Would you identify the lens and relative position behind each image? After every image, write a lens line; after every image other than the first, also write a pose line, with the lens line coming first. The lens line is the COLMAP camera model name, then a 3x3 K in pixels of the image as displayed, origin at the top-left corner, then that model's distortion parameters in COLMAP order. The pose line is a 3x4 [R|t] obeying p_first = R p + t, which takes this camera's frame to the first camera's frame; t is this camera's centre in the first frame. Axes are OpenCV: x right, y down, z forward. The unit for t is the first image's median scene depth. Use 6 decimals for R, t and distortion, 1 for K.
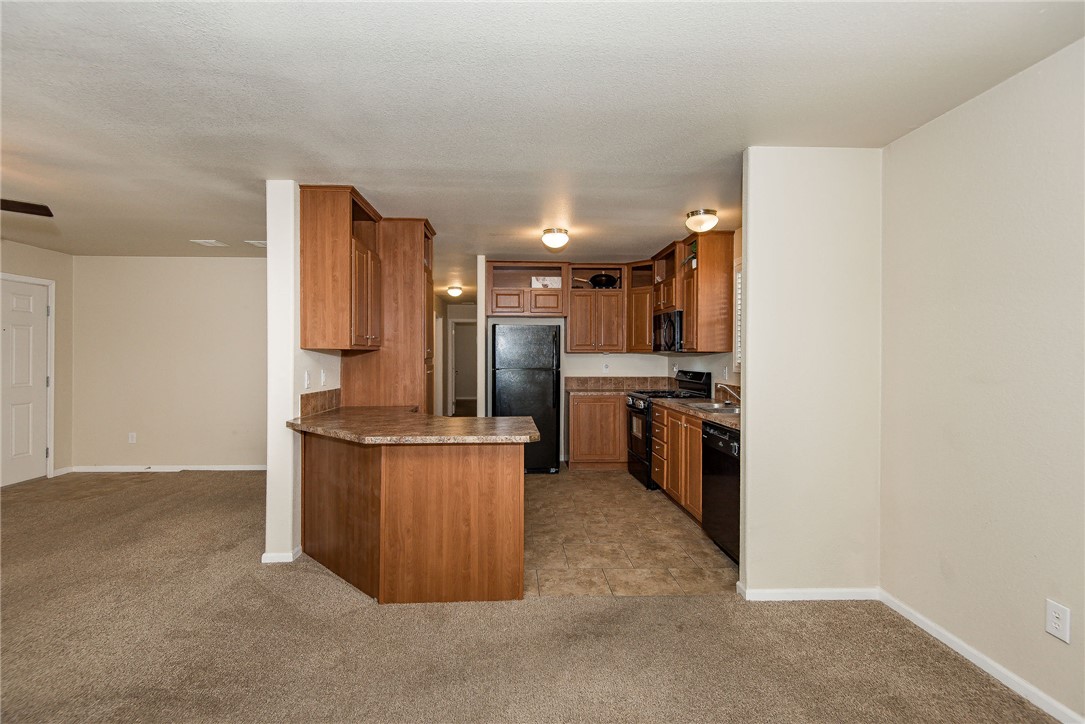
lens RADIAL K [[496.0, 0, 530.9], [0, 496.0, 355.0], [0, 0, 1]] dist [0.027559, -0.015356]
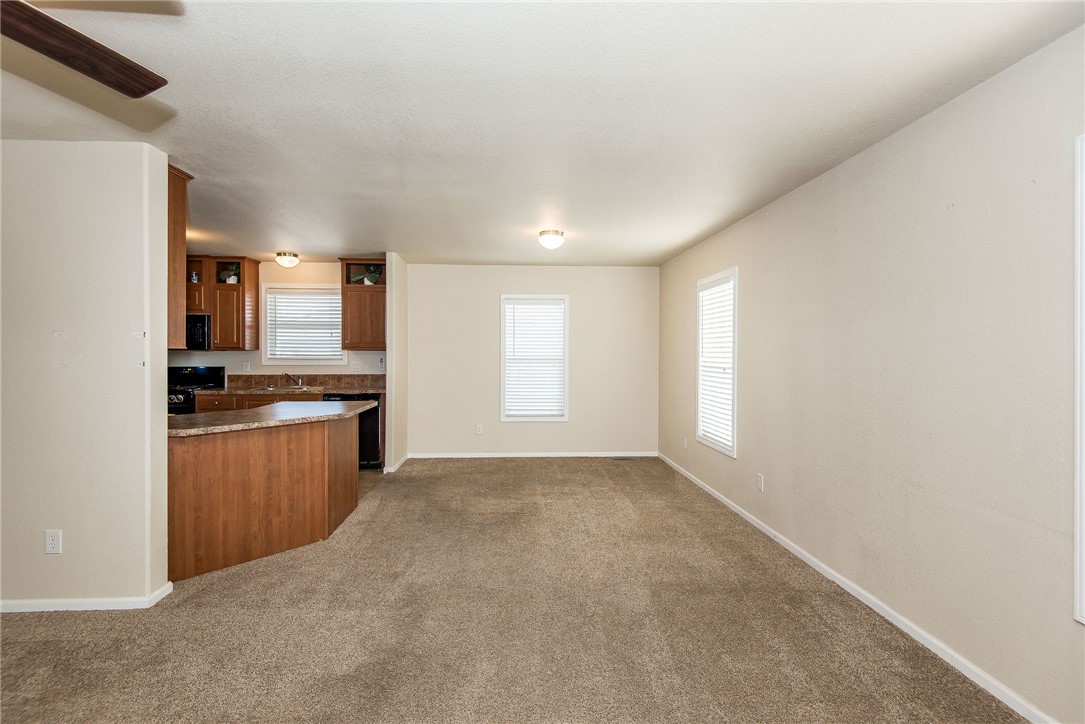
lens RADIAL K [[496.0, 0, 533.2], [0, 496.0, 350.9], [0, 0, 1]] dist [0.027559, -0.015356]
pose [[-0.003928, -0.000524, 0.999992, -0.997256], [-0.002782, 0.999996, 0.000513, -0.007216], [-0.999988, -0.002780, -0.003930, 0.273382]]
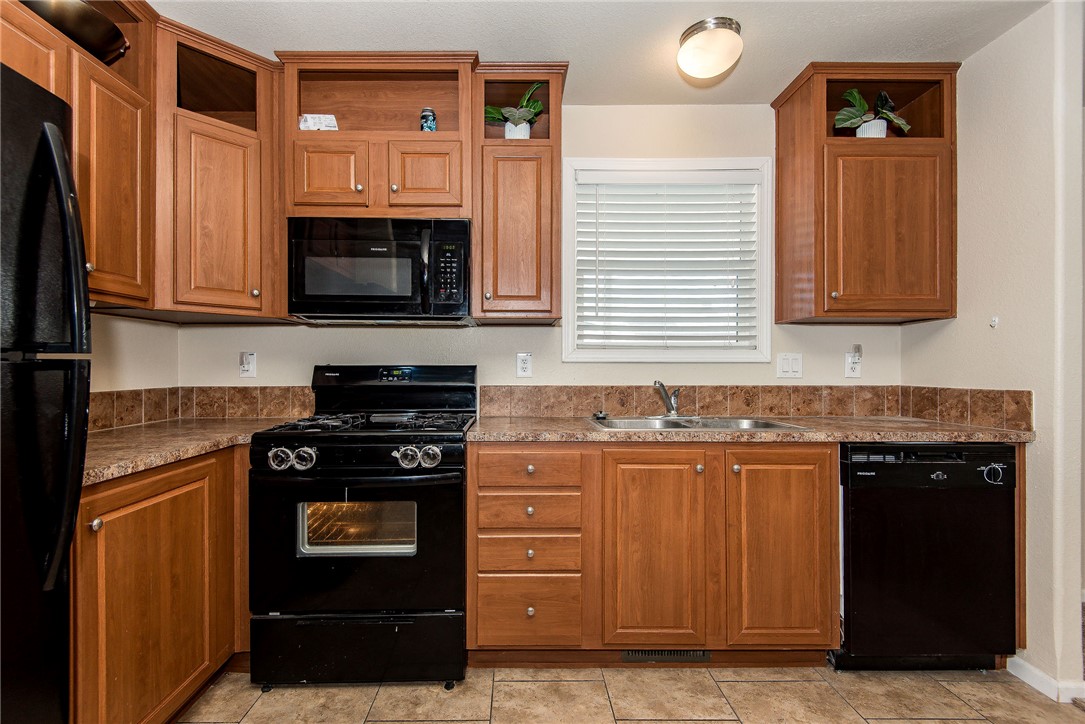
lens RADIAL K [[496.0, 0, 517.9], [0, 496.0, 369.6], [0, 0, 1]] dist [0.027559, -0.015356]
pose [[0.038346, -0.006707, 0.999242, -0.147690], [-0.001400, 0.999976, 0.006766, 0.040552], [-0.999264, -0.001659, 0.038336, 1.064725]]
